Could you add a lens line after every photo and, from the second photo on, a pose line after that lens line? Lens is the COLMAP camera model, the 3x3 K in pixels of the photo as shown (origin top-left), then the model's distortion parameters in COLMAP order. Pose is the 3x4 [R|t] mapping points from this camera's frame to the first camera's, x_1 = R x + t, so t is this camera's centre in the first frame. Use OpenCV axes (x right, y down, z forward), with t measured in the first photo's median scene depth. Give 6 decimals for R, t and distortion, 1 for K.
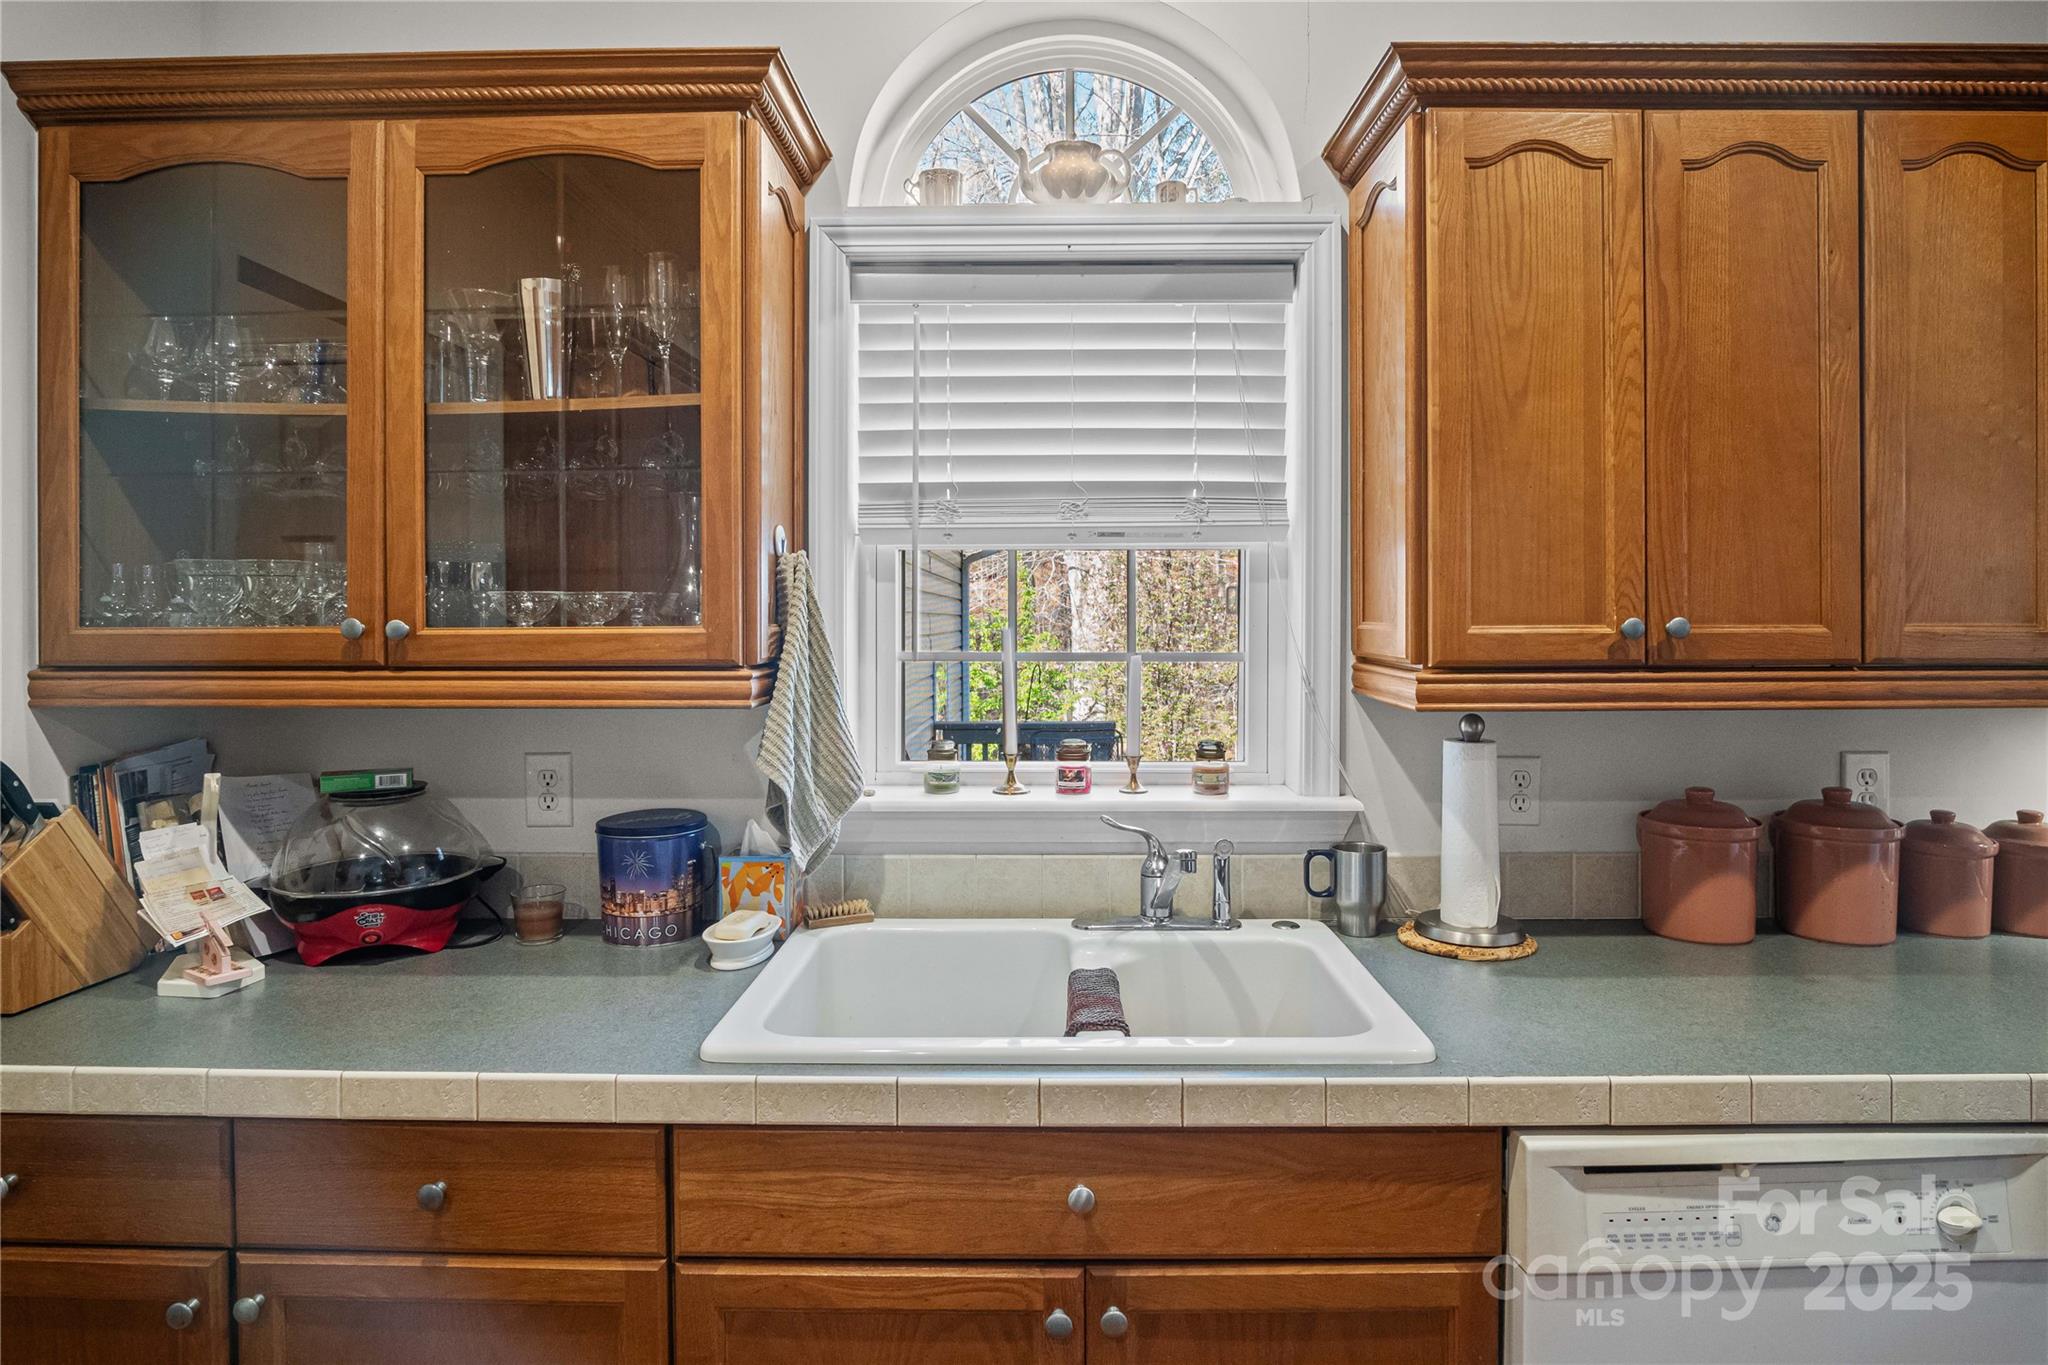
lens RADIAL K [[1135.2, 0, 1034.3], [0, 1135.2, 615.2], [0, 0, 1]] dist [-0.035723, 0.010431]
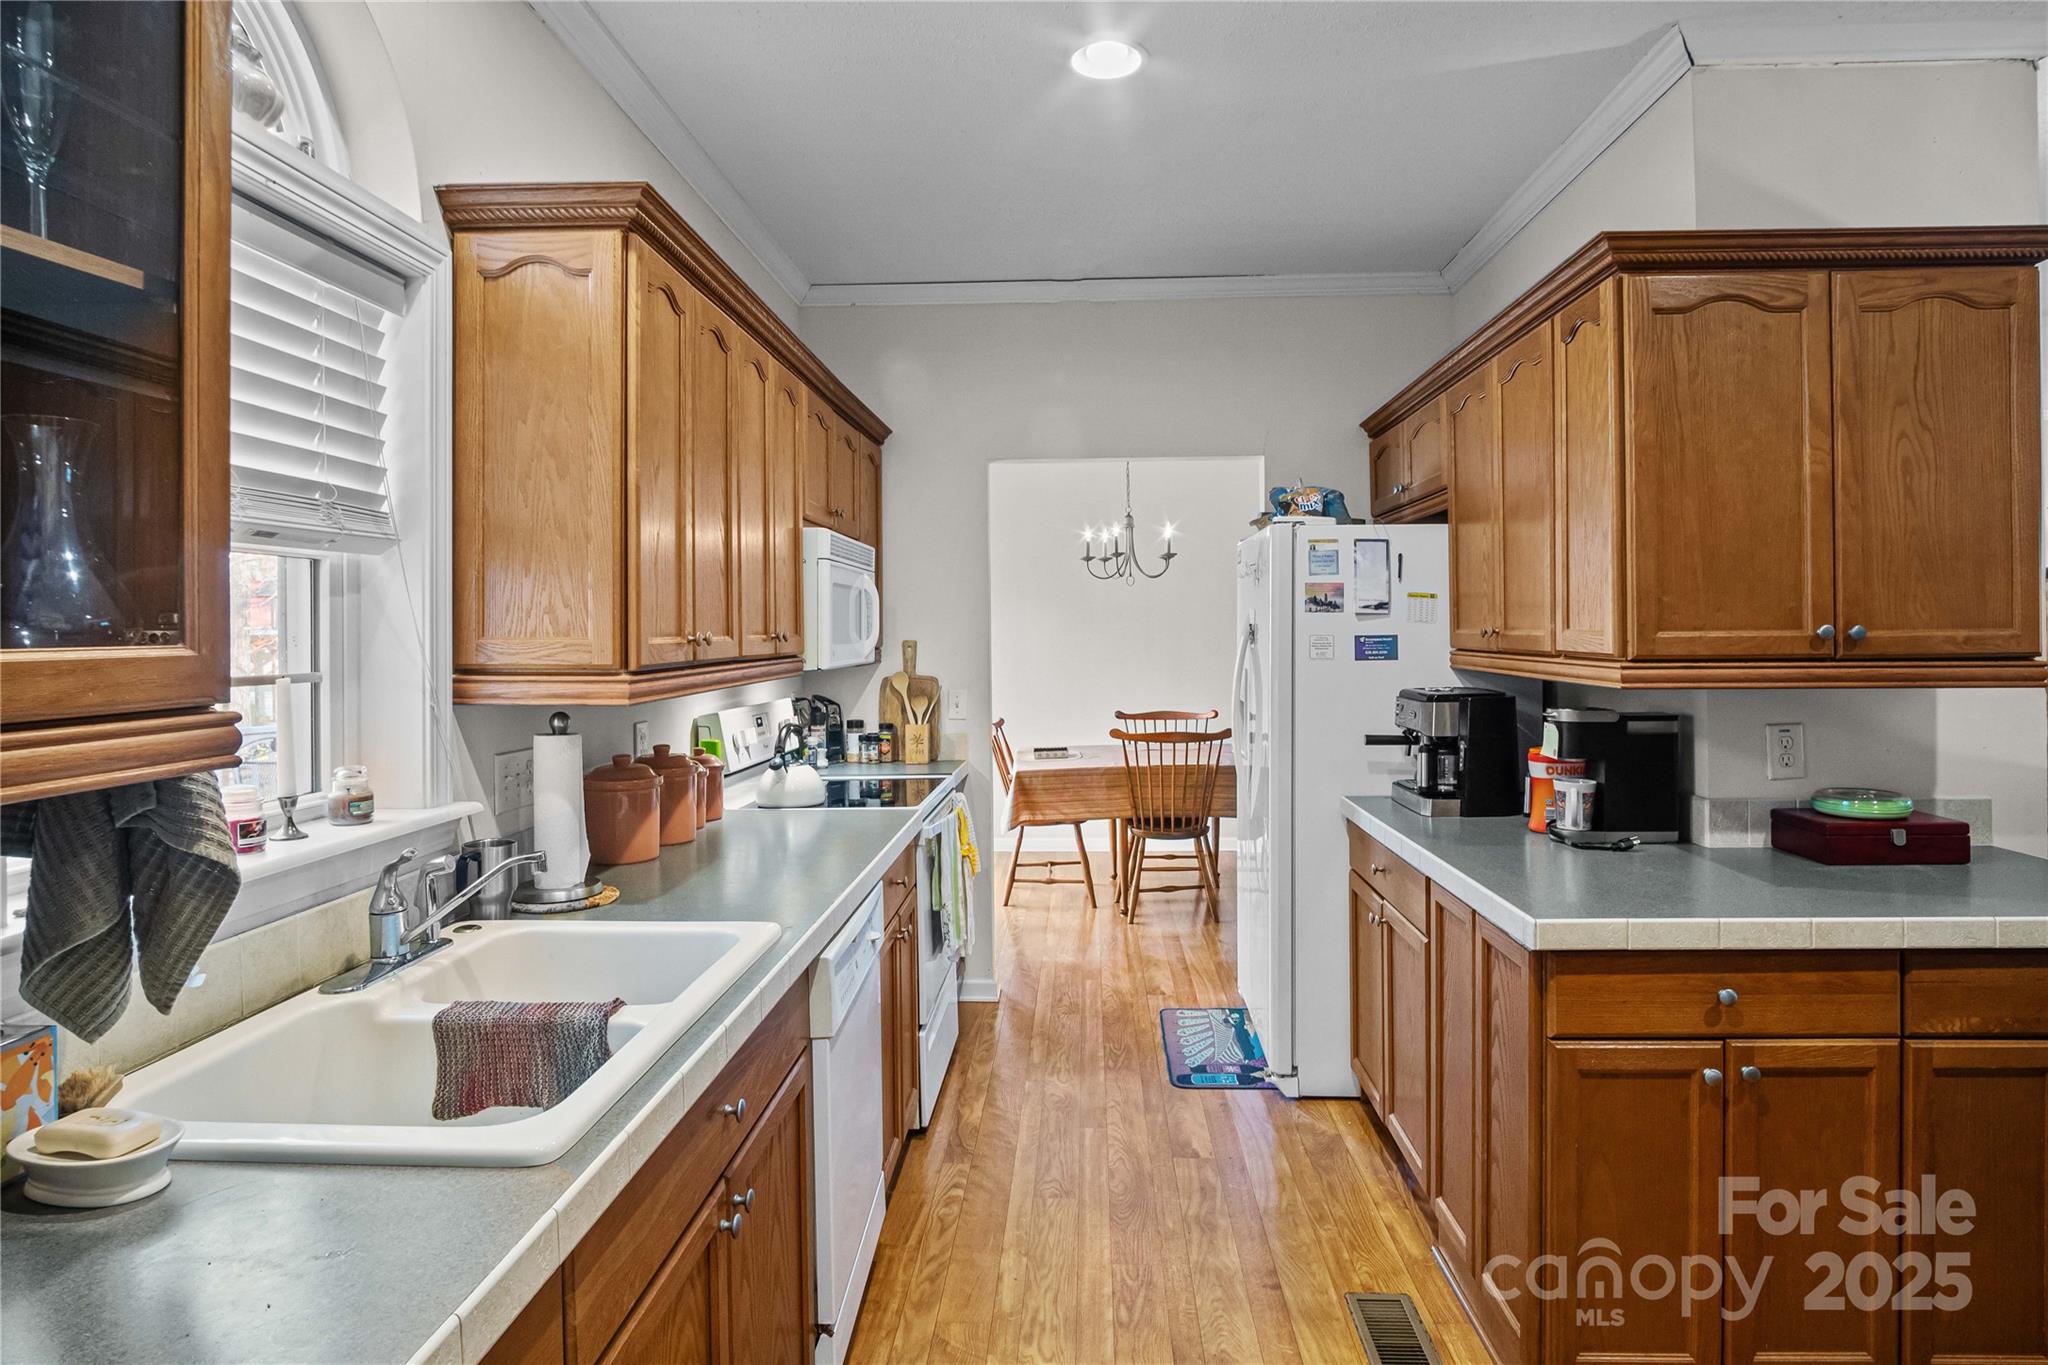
lens RADIAL K [[1135.2, 0, 1034.3], [0, 1135.2, 615.2], [0, 0, 1]] dist [-0.035723, 0.010431]
pose [[0.033984, 0.014285, 0.999320, -0.874333], [0.004727, 0.999884, -0.014454, 0.003656], [-0.999411, 0.005215, 0.033912, 0.486194]]
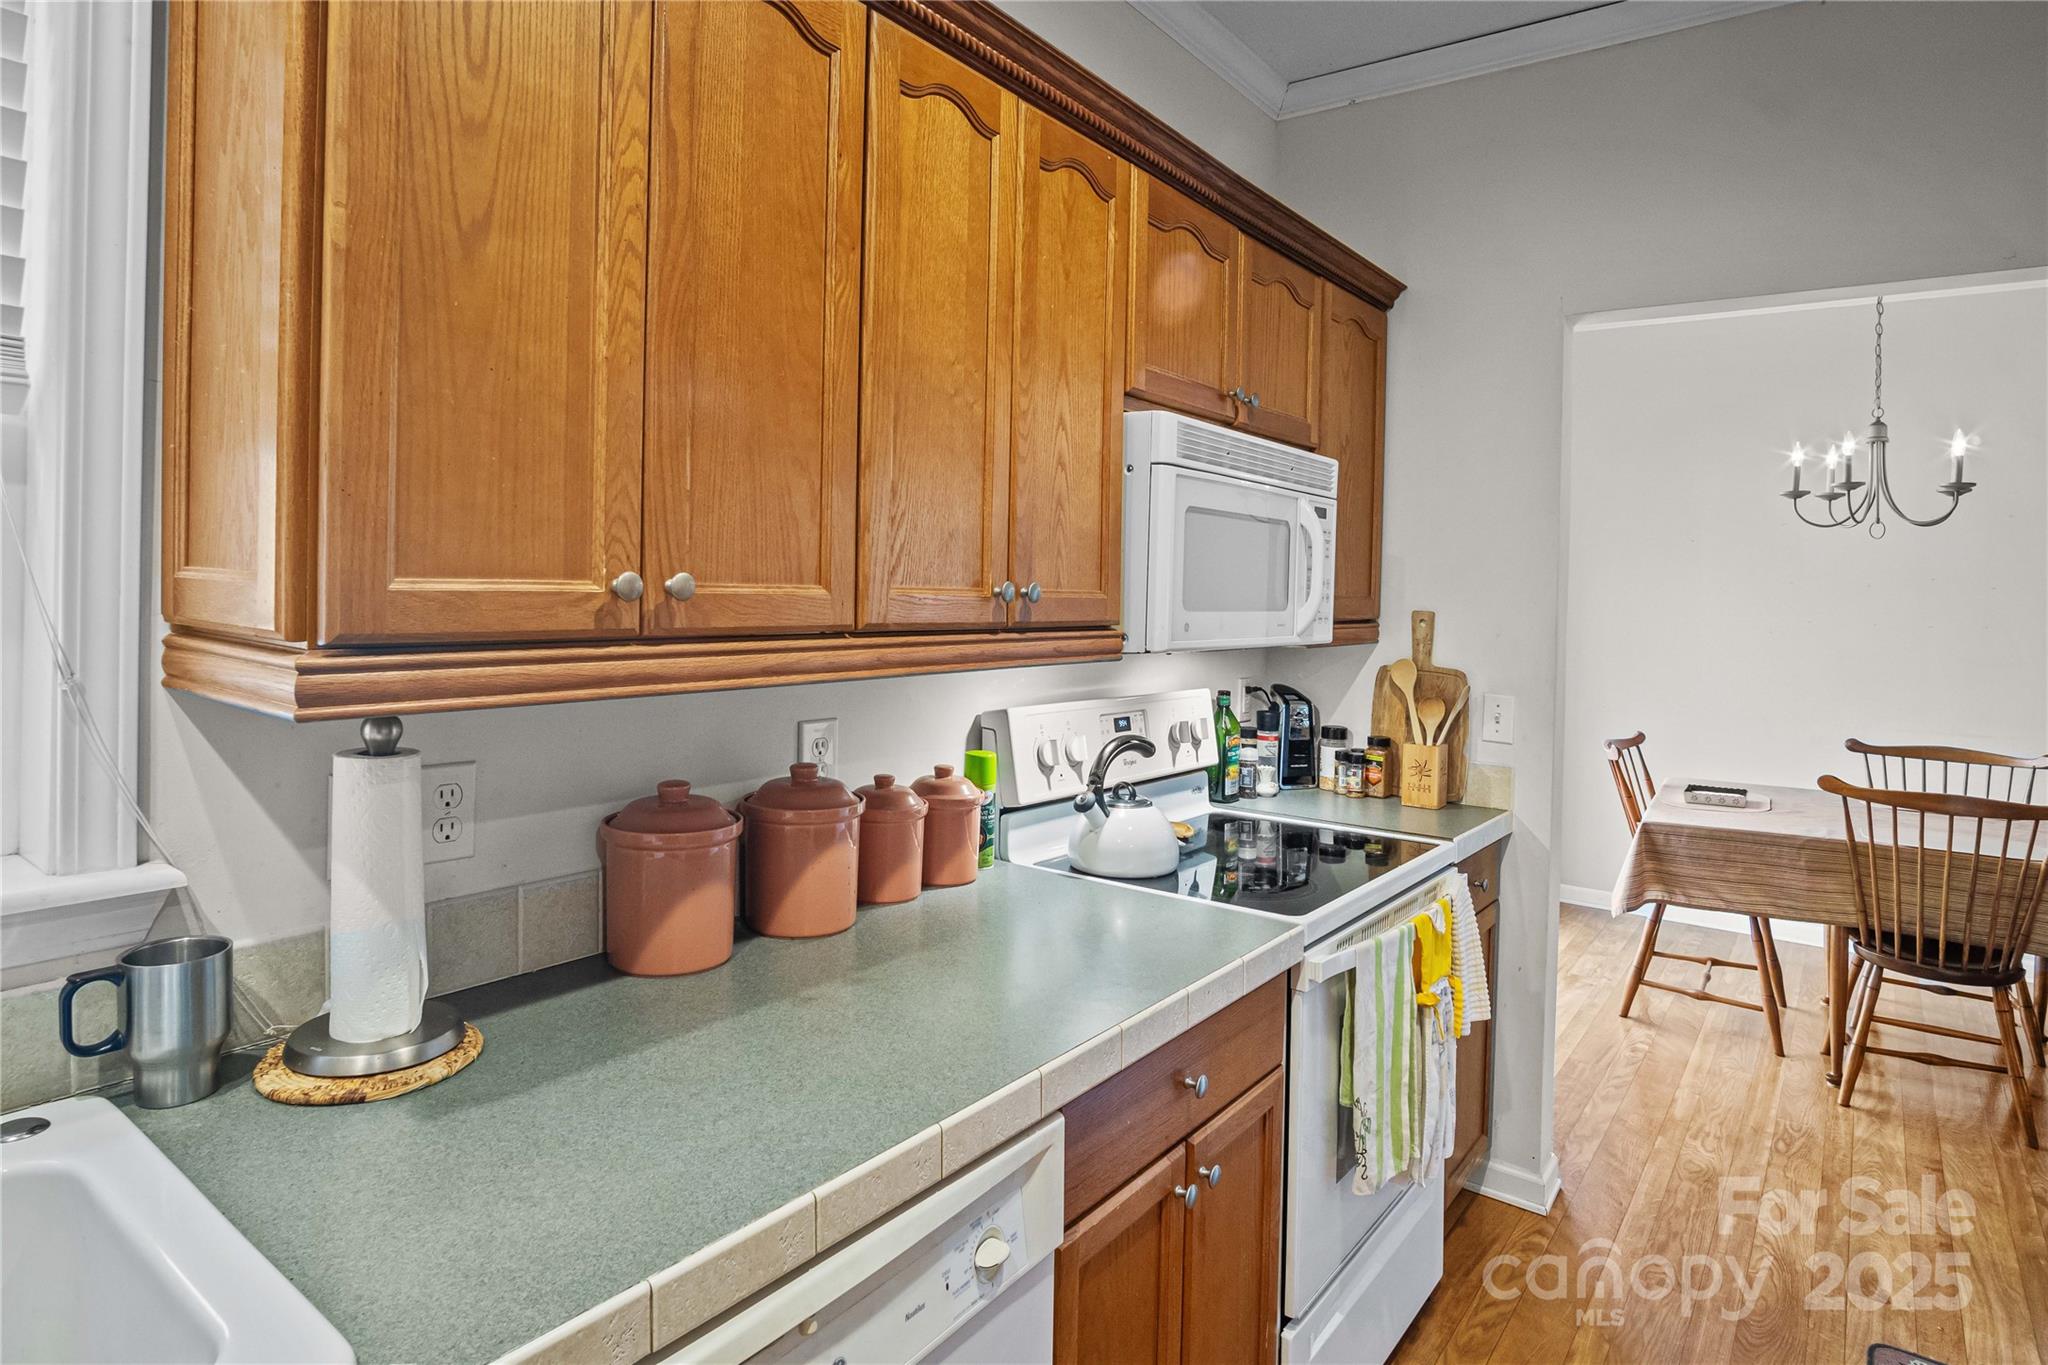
lens RADIAL K [[1135.2, 0, 1034.3], [0, 1135.2, 615.2], [0, 0, 1]] dist [-0.035723, 0.010431]
pose [[0.590366, -0.004542, 0.807123, 0.094757], [-0.030869, 0.999126, 0.028201, 0.001636], [-0.806545, -0.041564, 0.589709, 0.345918]]
